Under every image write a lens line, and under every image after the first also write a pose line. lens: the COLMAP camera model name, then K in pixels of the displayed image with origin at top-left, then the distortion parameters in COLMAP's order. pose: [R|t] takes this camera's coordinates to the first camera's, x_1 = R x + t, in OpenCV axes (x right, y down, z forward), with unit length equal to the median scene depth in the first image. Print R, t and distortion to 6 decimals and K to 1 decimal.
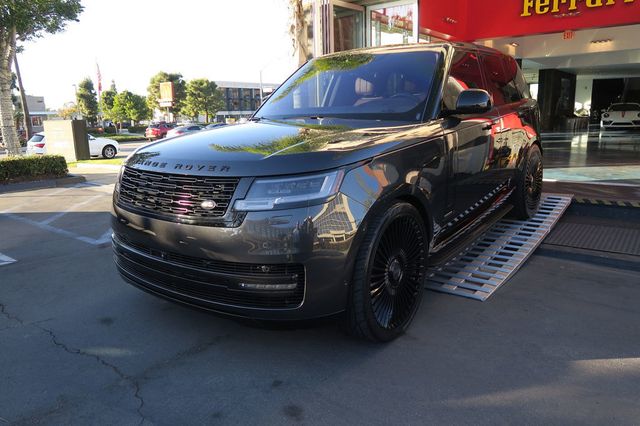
lens RADIAL K [[467.1, 0, 320.0], [0, 467.1, 213.0], [0, 0, 1]] dist [-0.006933, -0.006173]
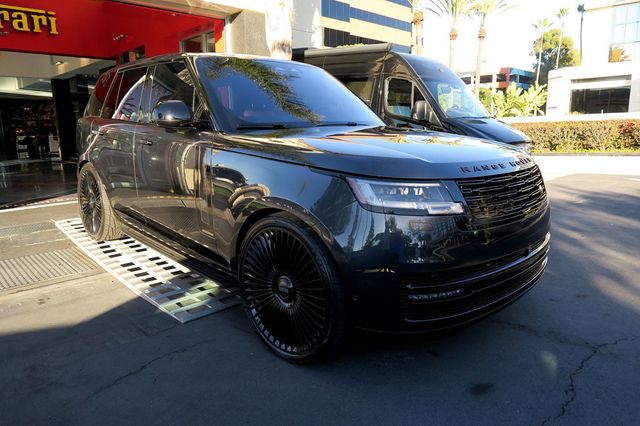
lens RADIAL K [[442.4, 0, 320.0], [0, 442.4, 213.0], [0, 0, 1]] dist [-0.015410, 0.001843]
pose [[0.143619, -0.169460, 0.975016, -0.695583], [0.219562, 0.966133, 0.135574, -0.115290], [-0.964969, 0.194606, 0.175962, 0.656982]]
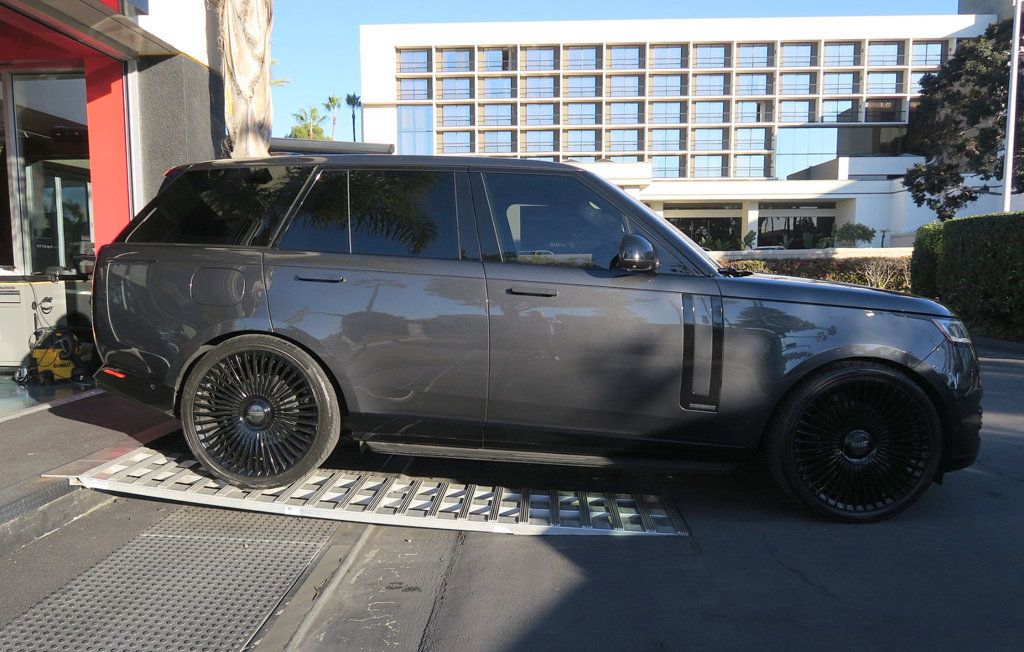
lens RADIAL K [[755.3, 0, 498.1], [0, 755.3, 354.3], [0, 0, 1]] dist [-0.010557, -0.000447]
pose [[-0.563938, -0.074784, 0.822424, -0.661483], [0.187823, 0.958176, 0.215919, -0.304649], [-0.804174, 0.276235, -0.526306, 1.483482]]
